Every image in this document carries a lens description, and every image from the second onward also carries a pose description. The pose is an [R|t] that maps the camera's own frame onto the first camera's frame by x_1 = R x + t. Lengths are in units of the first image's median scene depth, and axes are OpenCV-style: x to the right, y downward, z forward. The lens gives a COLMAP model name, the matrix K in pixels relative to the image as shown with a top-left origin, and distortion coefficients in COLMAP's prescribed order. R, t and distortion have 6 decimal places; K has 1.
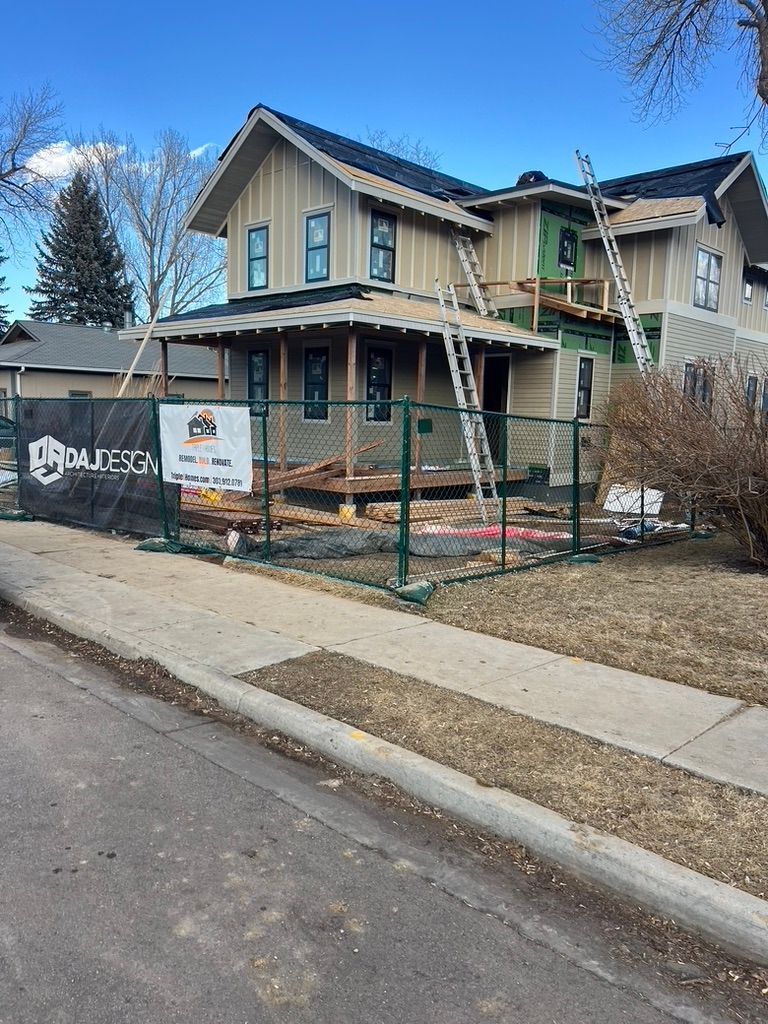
lens RADIAL K [[775.0, 0, 379.5], [0, 775.0, 518.1], [0, 0, 1]] dist [0.061287, -0.069272]
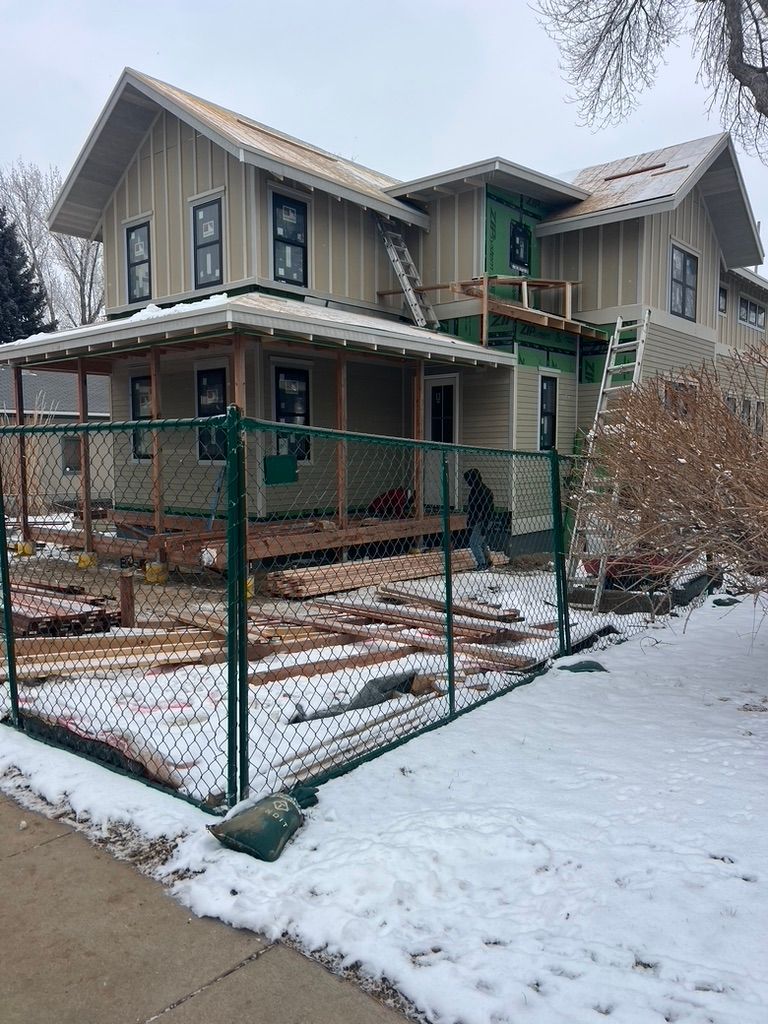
lens RADIAL K [[775.0, 0, 388.1], [0, 775.0, 511.5], [0, 0, 1]] dist [0.061287, -0.069272]
pose [[0.997223, -0.035645, 0.065391, 0.038611], [0.039261, 0.997721, -0.054870, -0.025869], [-0.063286, 0.057284, 0.996350, 0.206319]]
